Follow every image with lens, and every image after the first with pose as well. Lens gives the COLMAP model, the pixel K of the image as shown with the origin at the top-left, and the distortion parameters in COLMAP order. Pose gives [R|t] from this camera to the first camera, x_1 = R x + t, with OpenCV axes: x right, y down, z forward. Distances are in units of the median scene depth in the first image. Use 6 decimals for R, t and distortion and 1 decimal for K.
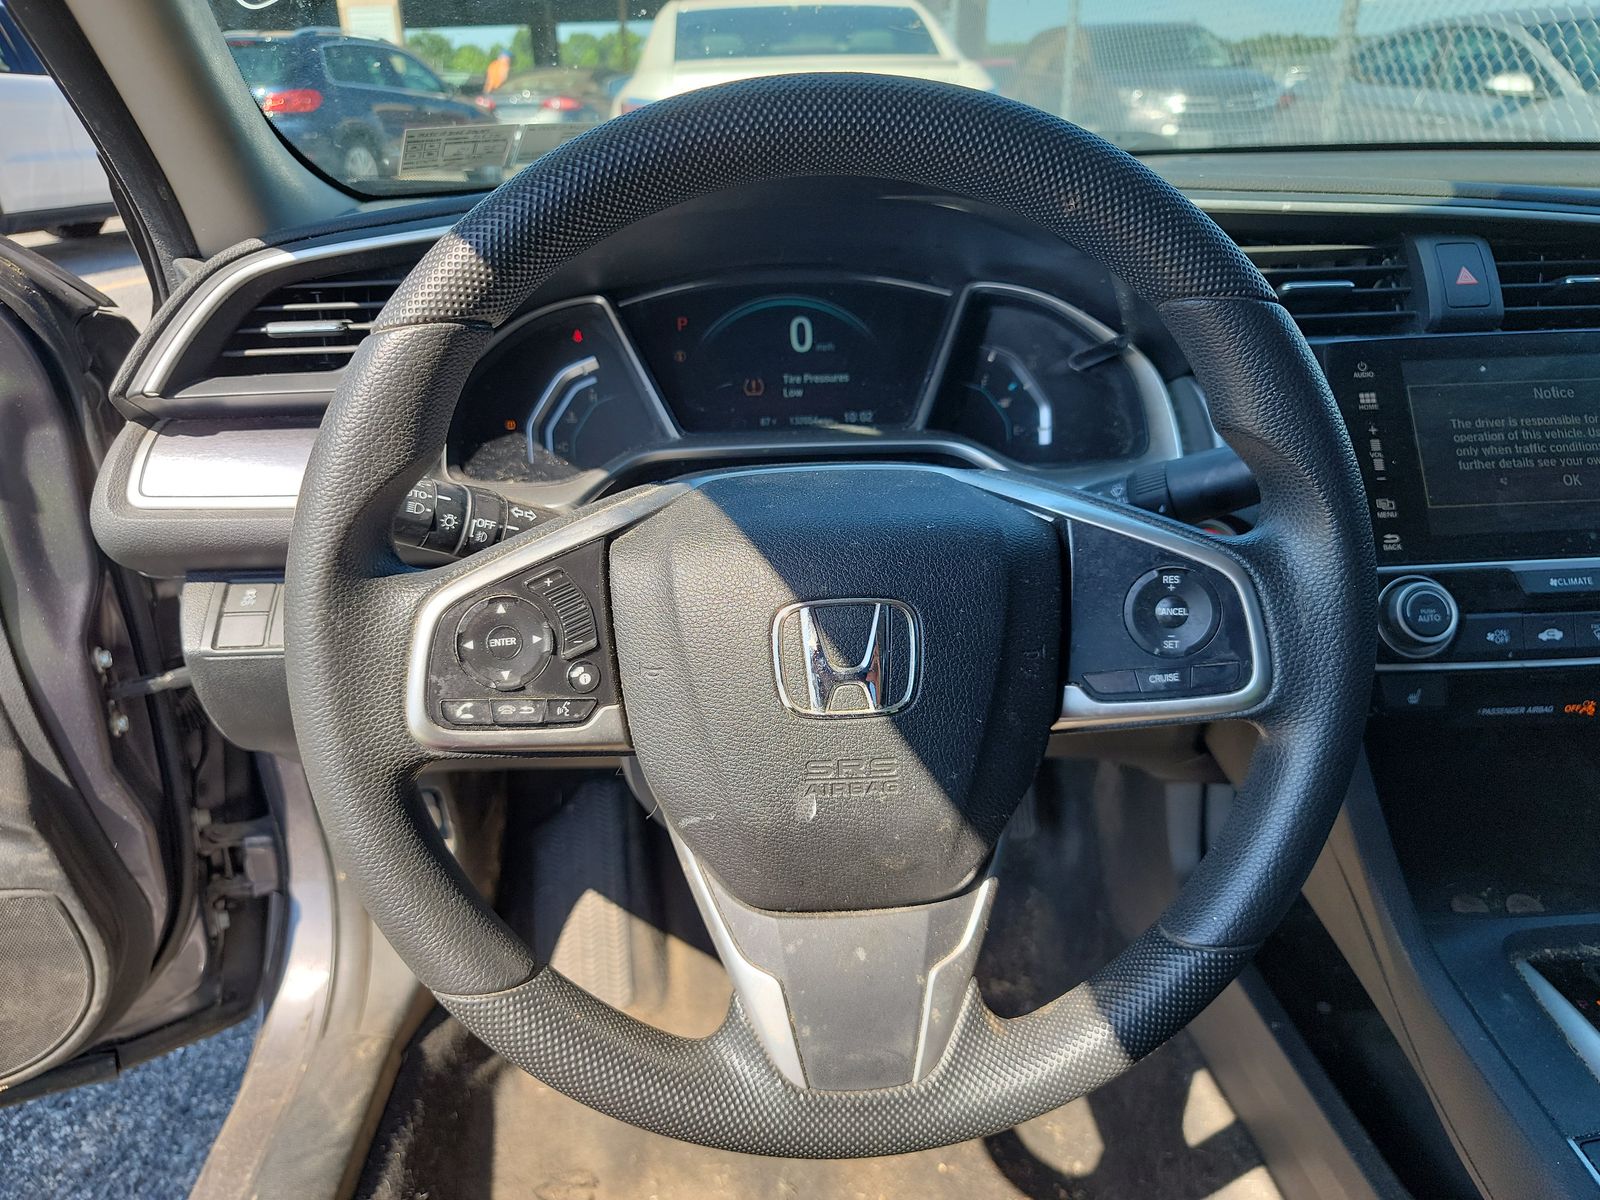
lens RADIAL K [[1138.4, 0, 801.1], [0, 1138.4, 597.5], [0, 0, 1]] dist [0.050989, -0.041937]
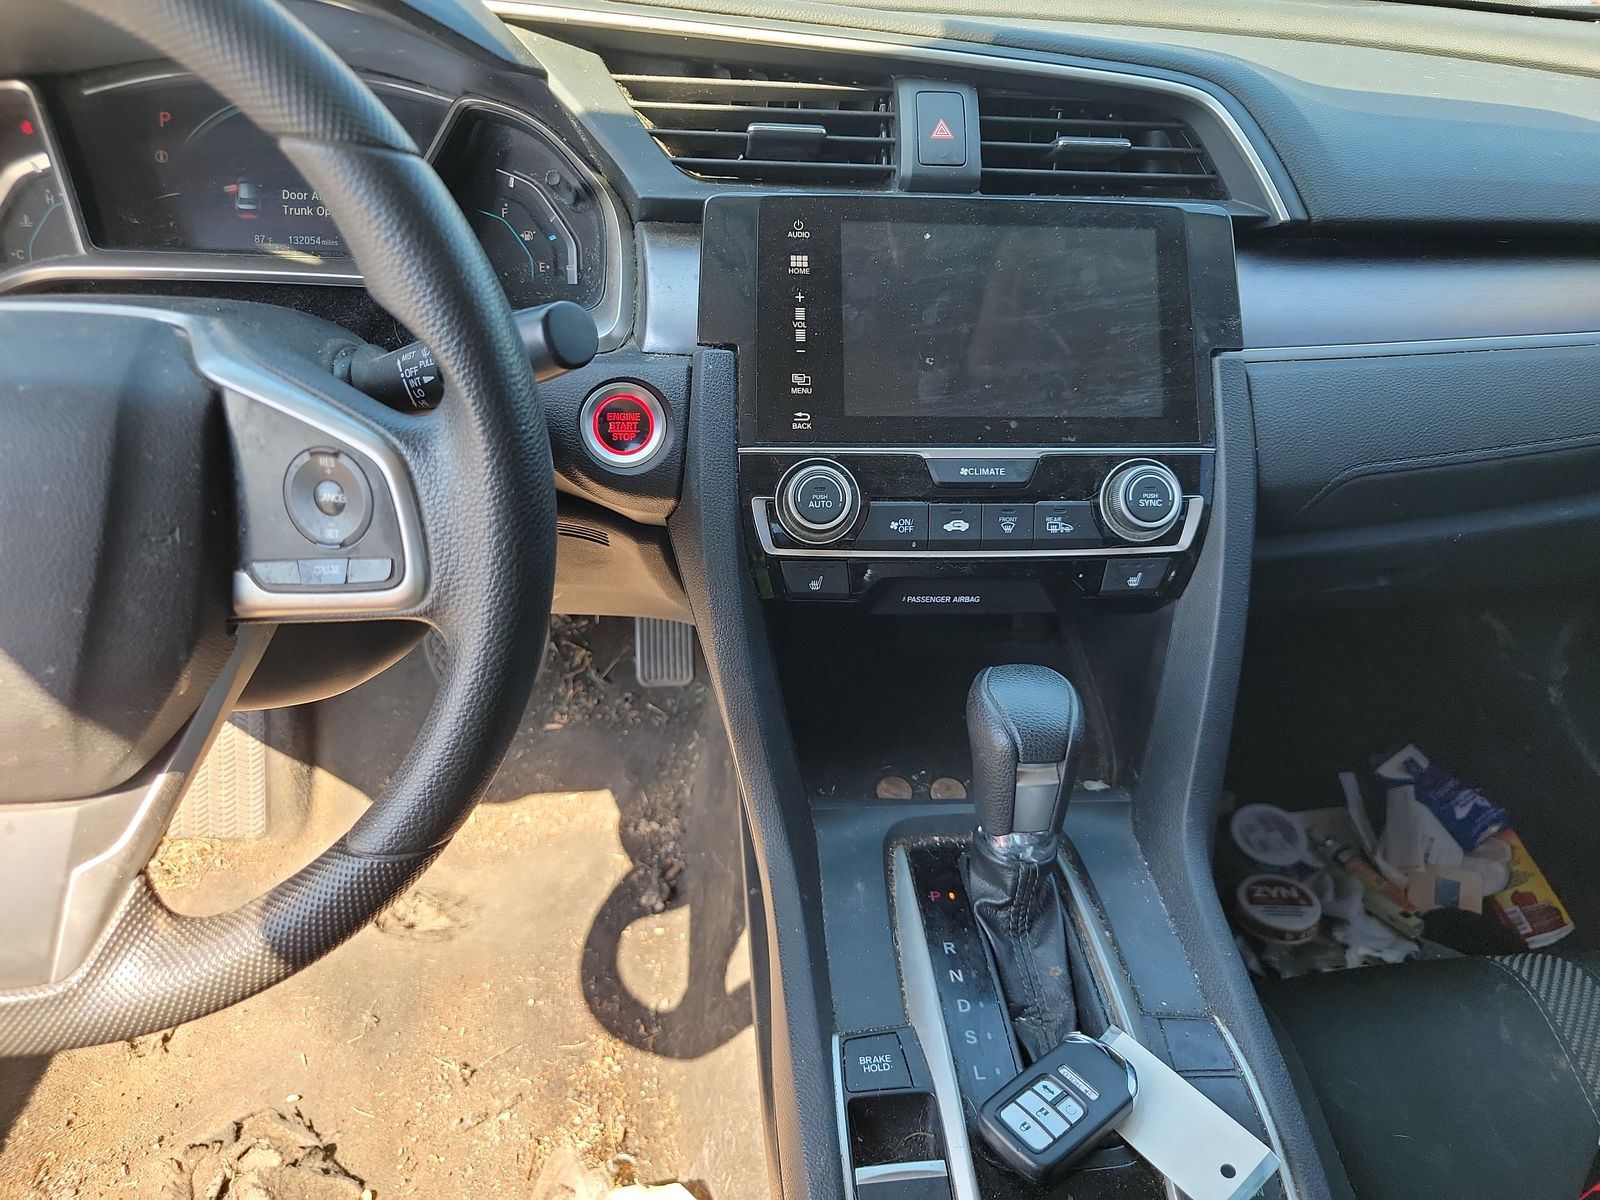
lens RADIAL K [[1138.4, 0, 770.6], [0, 1138.4, 571.1], [0, 0, 1]] dist [0.050989, -0.041937]
pose [[0.997462, 0.045053, 0.055137, 0.404888], [-0.052056, 0.989750, 0.132987, -0.044680], [-0.048580, -0.135519, 0.989583, 0.053689]]
